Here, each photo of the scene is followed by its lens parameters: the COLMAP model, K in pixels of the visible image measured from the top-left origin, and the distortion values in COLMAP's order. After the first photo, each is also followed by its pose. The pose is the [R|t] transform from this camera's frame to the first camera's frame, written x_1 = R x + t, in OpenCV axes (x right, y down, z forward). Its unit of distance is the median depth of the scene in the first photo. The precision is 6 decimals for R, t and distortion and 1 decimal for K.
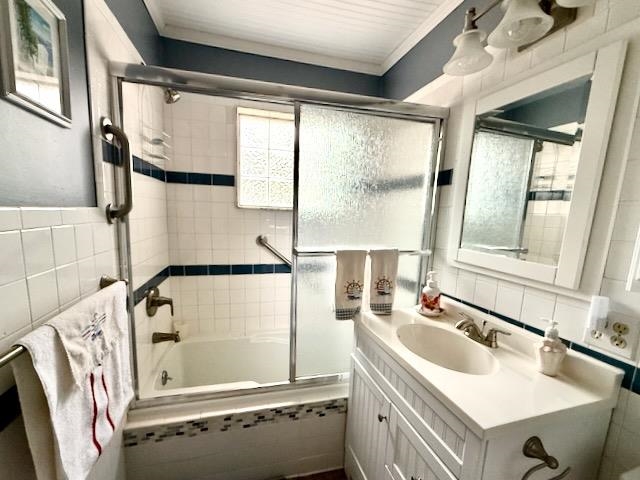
lens RADIAL K [[284.1, 0, 316.3], [0, 284.1, 266.1], [0, 0, 1]] dist [0.000015, -0.000091]
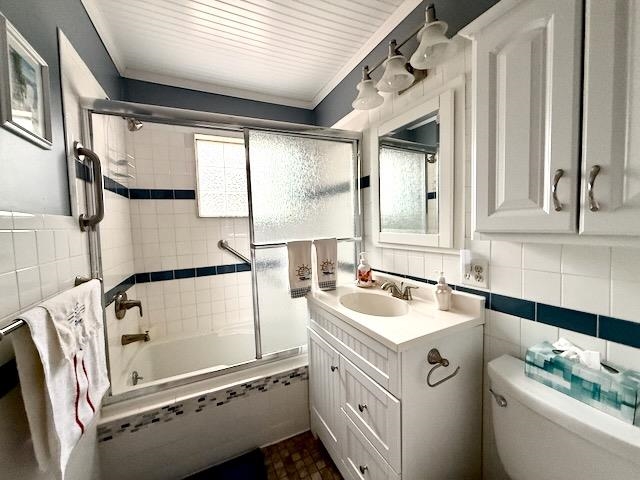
lens RADIAL K [[258.9, 0, 318.4], [0, 258.9, 244.3], [0, 0, 1]] dist [0.000114, 0.000044]
pose [[0.982135, -0.082822, 0.168971, 0.013889], [0.100773, 0.989812, -0.100580, 0.084864], [-0.158919, 0.115810, 0.980476, -0.129133]]
